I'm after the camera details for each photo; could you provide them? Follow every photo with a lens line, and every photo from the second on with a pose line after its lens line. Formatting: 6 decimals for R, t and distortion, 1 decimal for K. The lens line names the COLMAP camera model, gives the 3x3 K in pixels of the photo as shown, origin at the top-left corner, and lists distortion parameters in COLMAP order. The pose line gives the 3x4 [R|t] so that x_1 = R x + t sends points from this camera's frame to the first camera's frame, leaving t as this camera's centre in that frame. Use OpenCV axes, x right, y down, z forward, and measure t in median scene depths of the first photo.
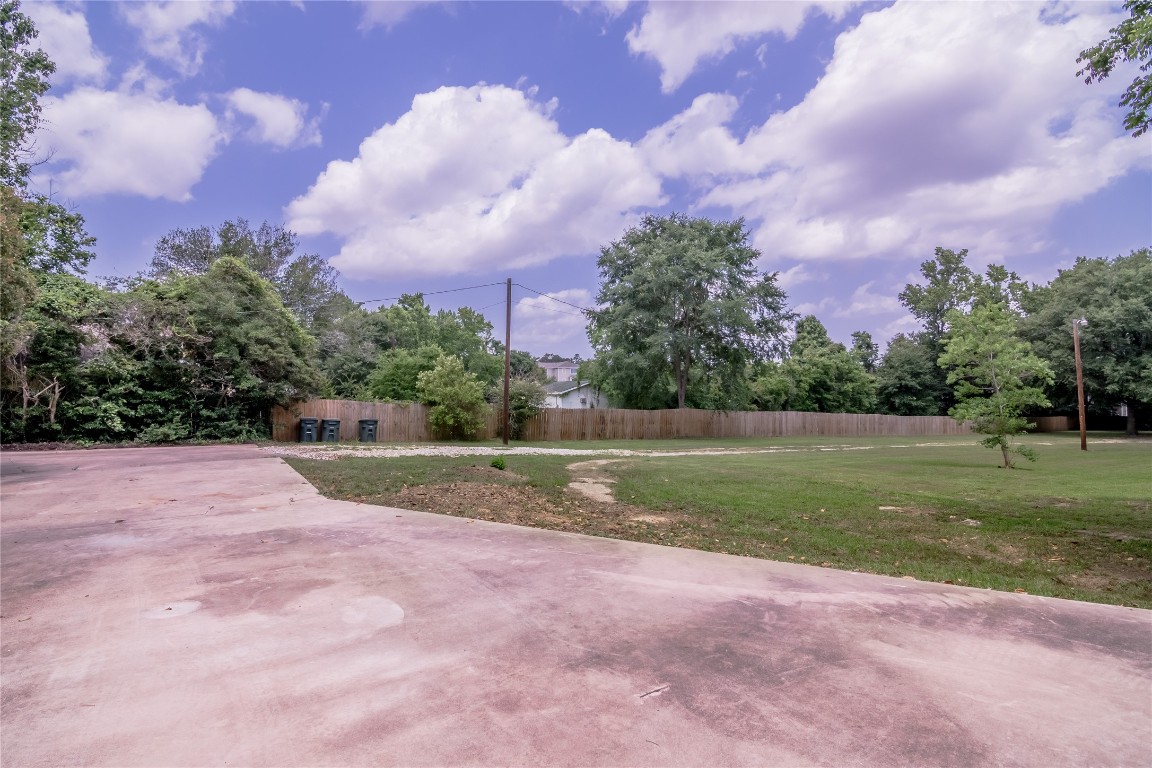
lens RADIAL K [[551.8, 0, 575.9], [0, 551.8, 352.1], [0, 0, 1]] dist [-0.014230, -0.000476]
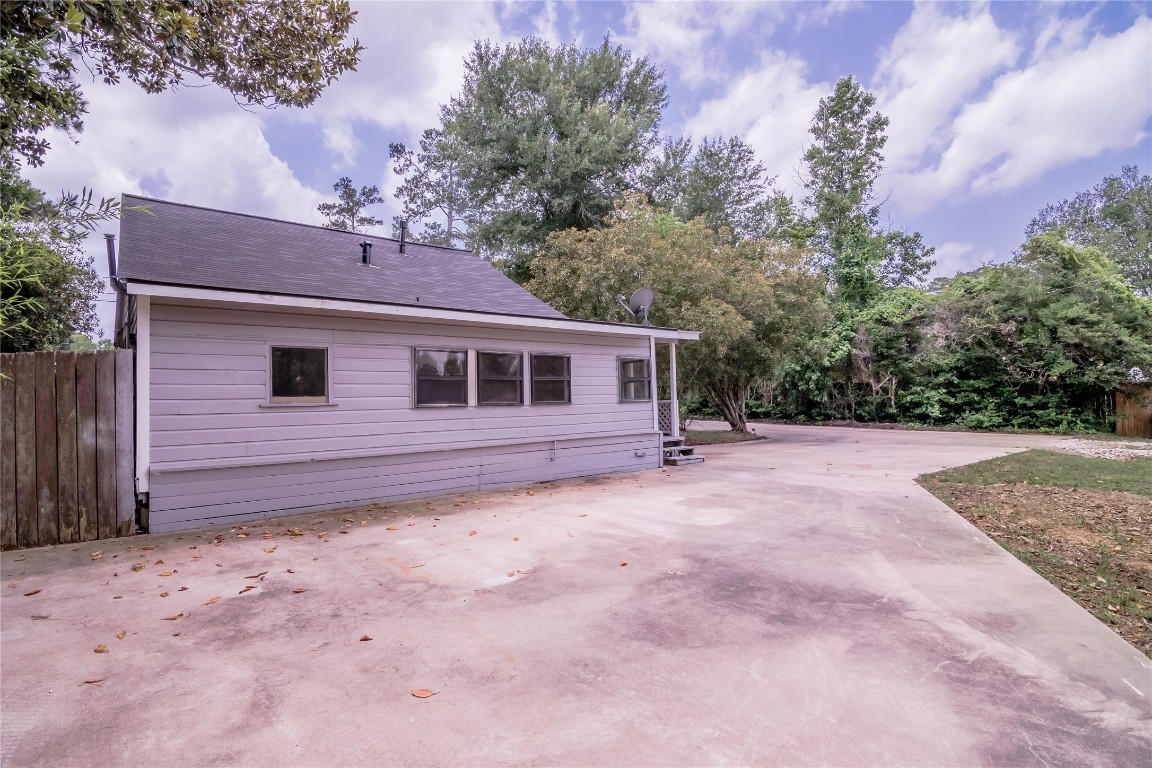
lens RADIAL K [[567.2, 0, 566.4], [0, 567.2, 378.5], [0, 0, 1]] dist [0.000837, -0.013380]
pose [[0.143738, -0.028886, -0.989194, 0.218944], [0.100122, 0.994869, -0.014503, 0.004516], [0.984538, -0.096956, 0.145893, 0.060659]]
